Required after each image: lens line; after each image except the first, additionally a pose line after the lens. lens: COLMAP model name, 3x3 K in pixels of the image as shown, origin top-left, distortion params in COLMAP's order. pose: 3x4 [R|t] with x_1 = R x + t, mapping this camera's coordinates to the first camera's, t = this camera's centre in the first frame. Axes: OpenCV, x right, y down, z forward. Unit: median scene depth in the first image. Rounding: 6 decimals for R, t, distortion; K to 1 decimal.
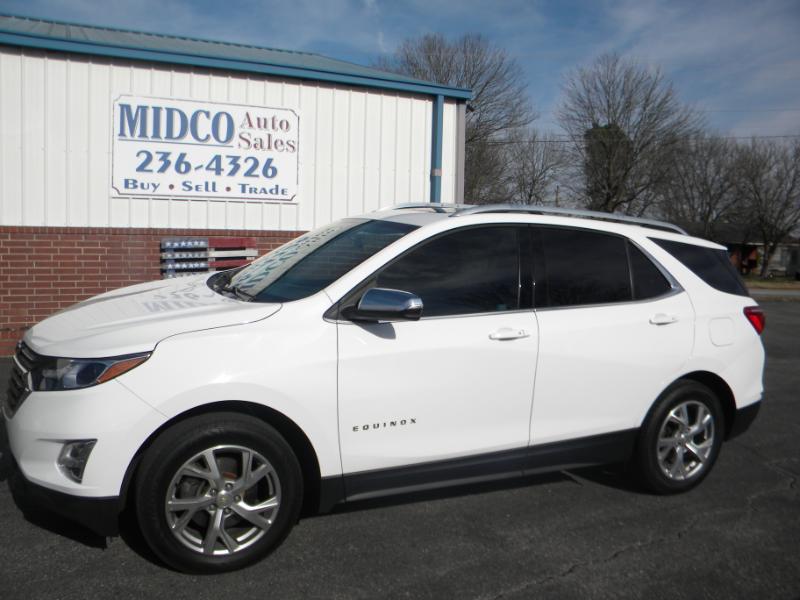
lens RADIAL K [[680.3, 0, 393.6], [0, 680.3, 298.5], [0, 0, 1]] dist [-0.191550, 0.176339]
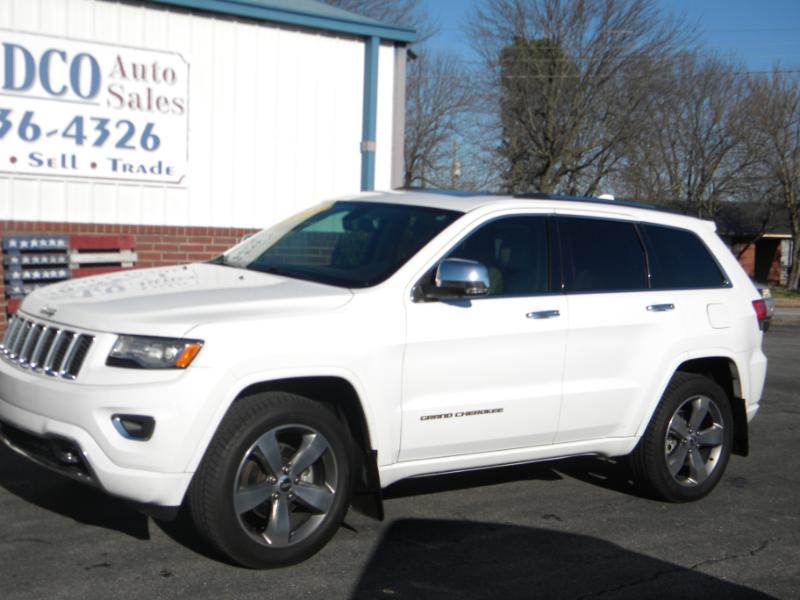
lens RADIAL K [[1172.3, 0, 389.1], [0, 1172.3, 296.9], [0, 0, 1]] dist [0.090119, 0.108186]
pose [[0.981458, -0.003733, 0.191640, -0.183221], [0.009116, 0.999588, -0.027215, 0.011281], [-0.191460, 0.028457, 0.981088, -0.274533]]
